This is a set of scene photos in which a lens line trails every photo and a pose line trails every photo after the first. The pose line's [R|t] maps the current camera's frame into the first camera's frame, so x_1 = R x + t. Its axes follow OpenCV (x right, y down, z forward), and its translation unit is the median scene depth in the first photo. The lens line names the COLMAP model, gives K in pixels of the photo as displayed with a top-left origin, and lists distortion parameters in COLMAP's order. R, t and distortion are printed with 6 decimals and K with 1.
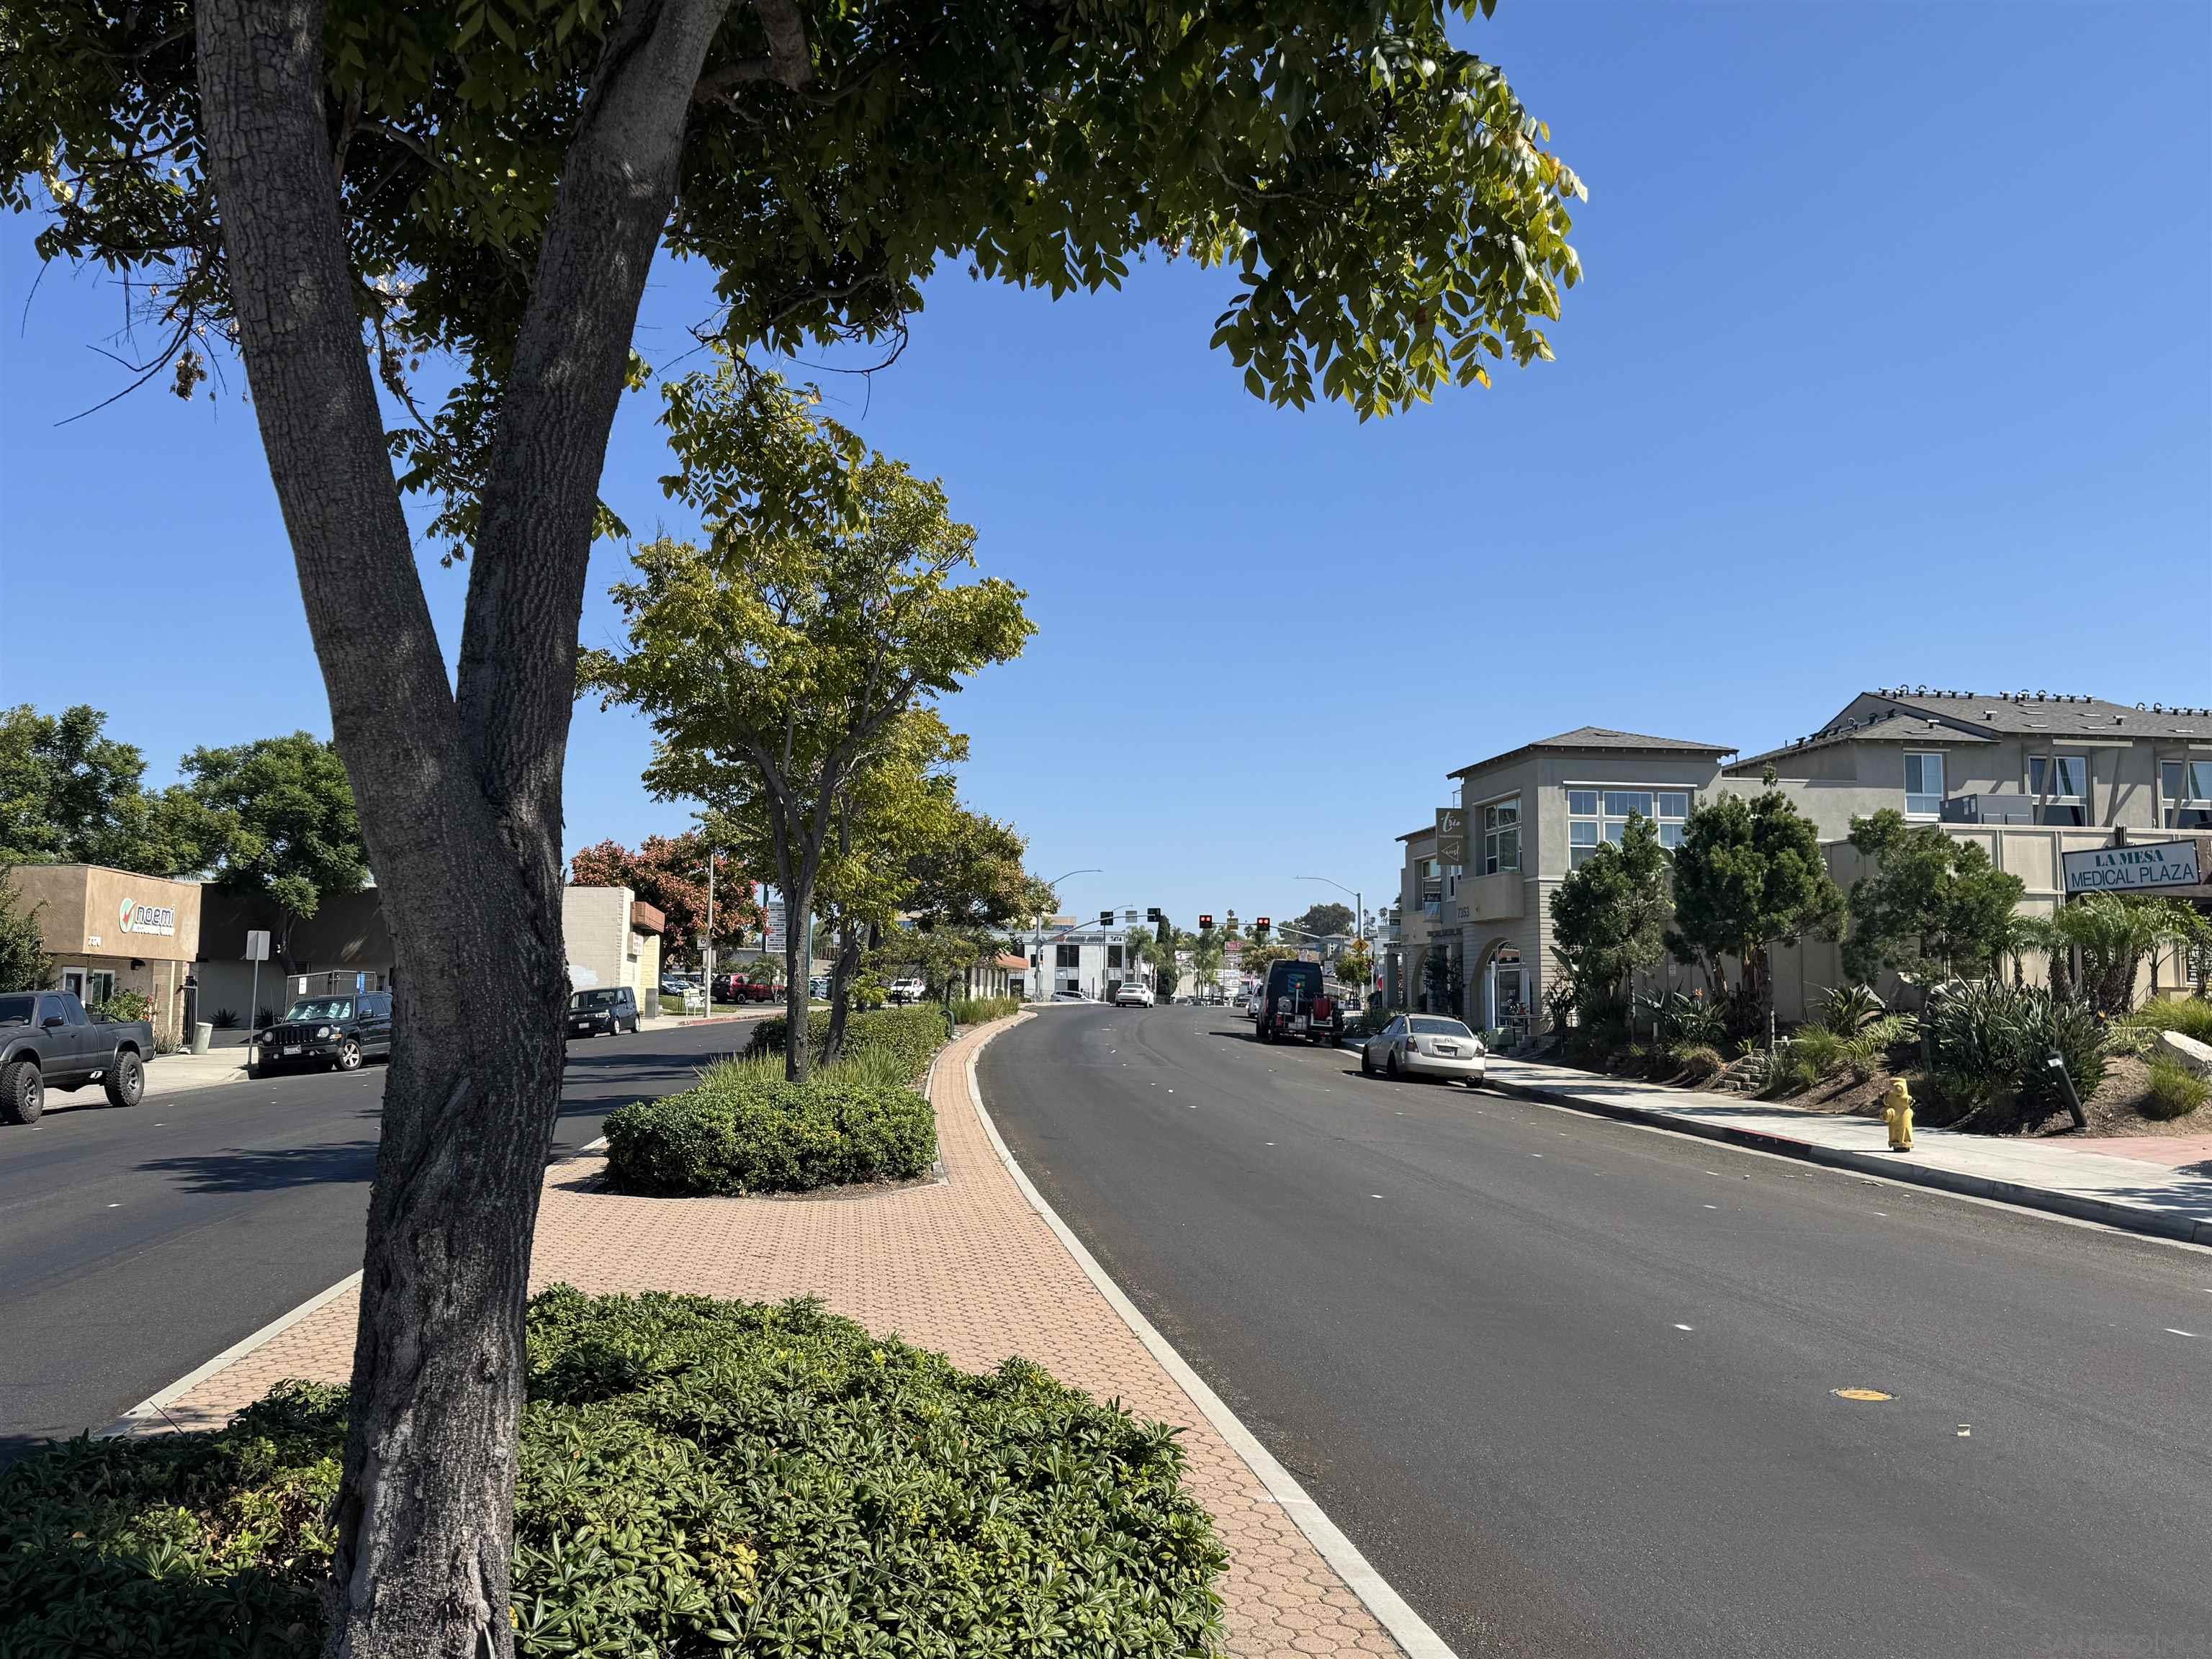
lens RADIAL K [[1810.4, 0, 1096.6], [0, 1810.4, 838.0], [0, 0, 1]] dist [0.166340, -0.277622]
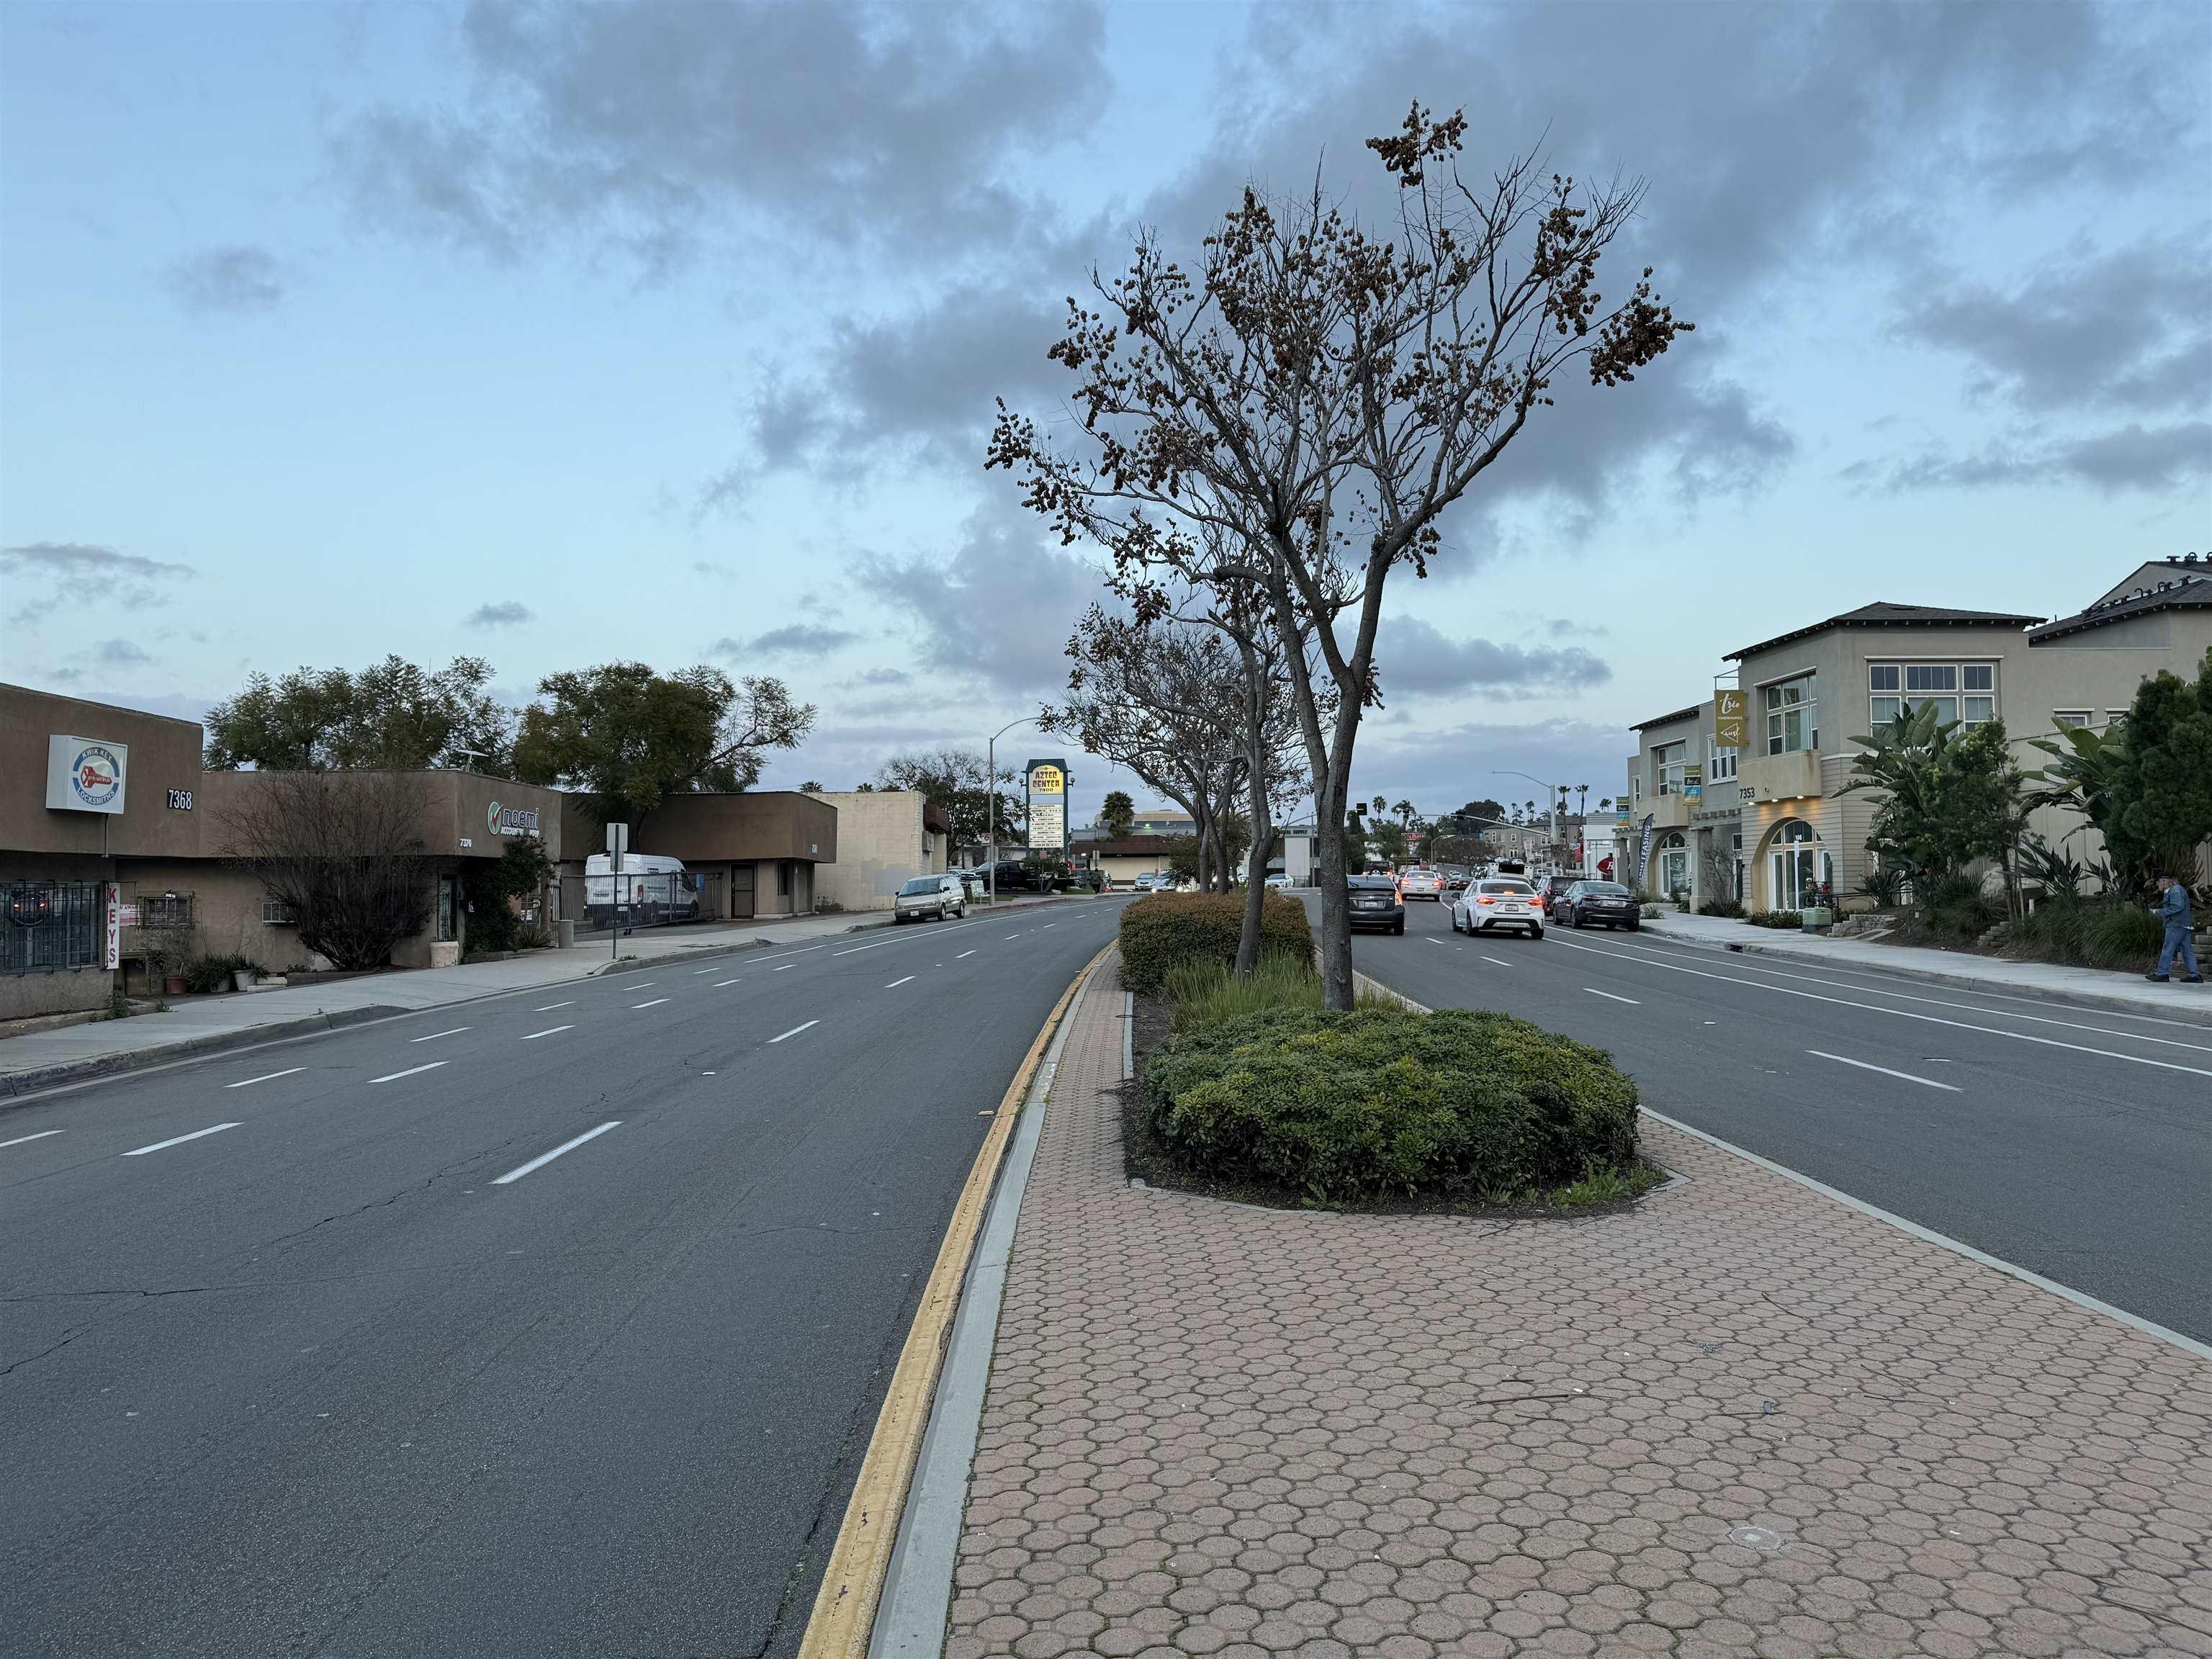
lens RADIAL K [[1593.9, 0, 1104.6], [0, 1593.9, 833.6], [0, 0, 1]] dist [0.000832, 0.000352]
pose [[0.992195, -0.018467, -0.123318, -0.083522], [0.025330, 0.998203, 0.054314, 0.013002], [0.122093, -0.057014, 0.990880, 0.177460]]
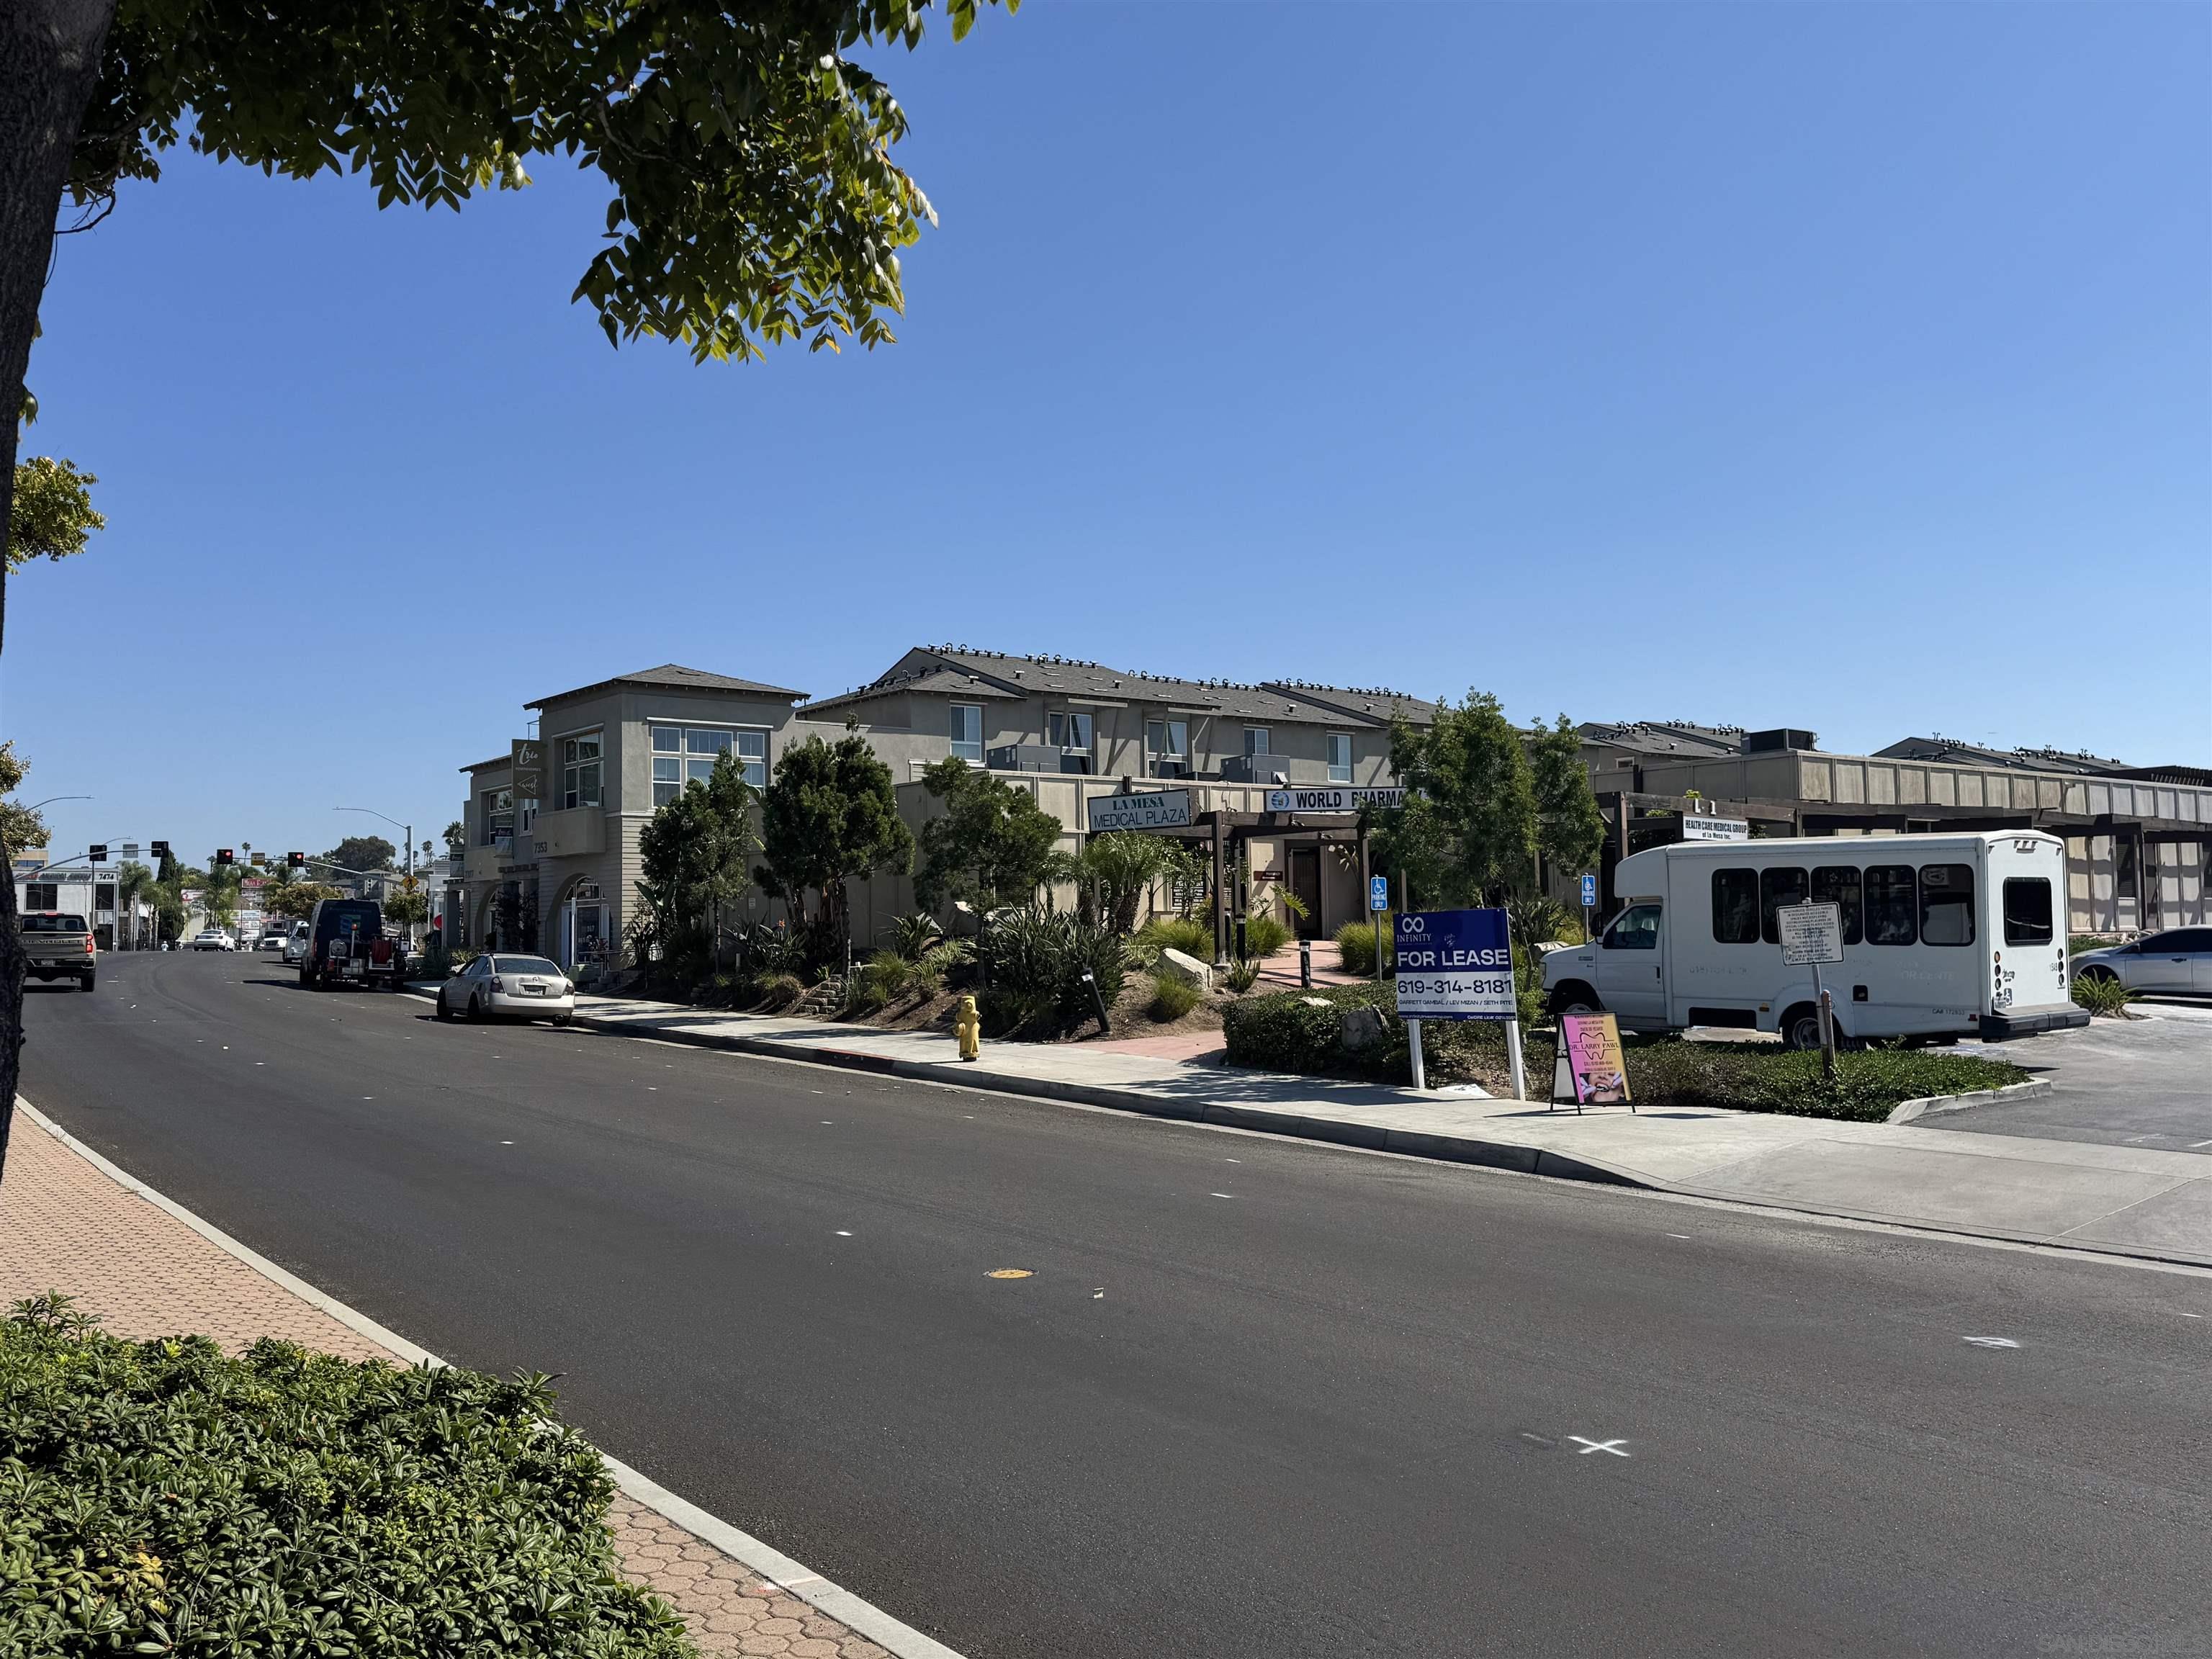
lens RADIAL K [[1810.4, 0, 1096.6], [0, 1810.4, 838.0], [0, 0, 1]] dist [0.166340, -0.277622]
pose [[0.876709, 0.005291, 0.480992, -0.019554], [-0.022594, 0.999289, 0.030190, -0.001144], [-0.480490, -0.037335, 0.876205, -0.002366]]
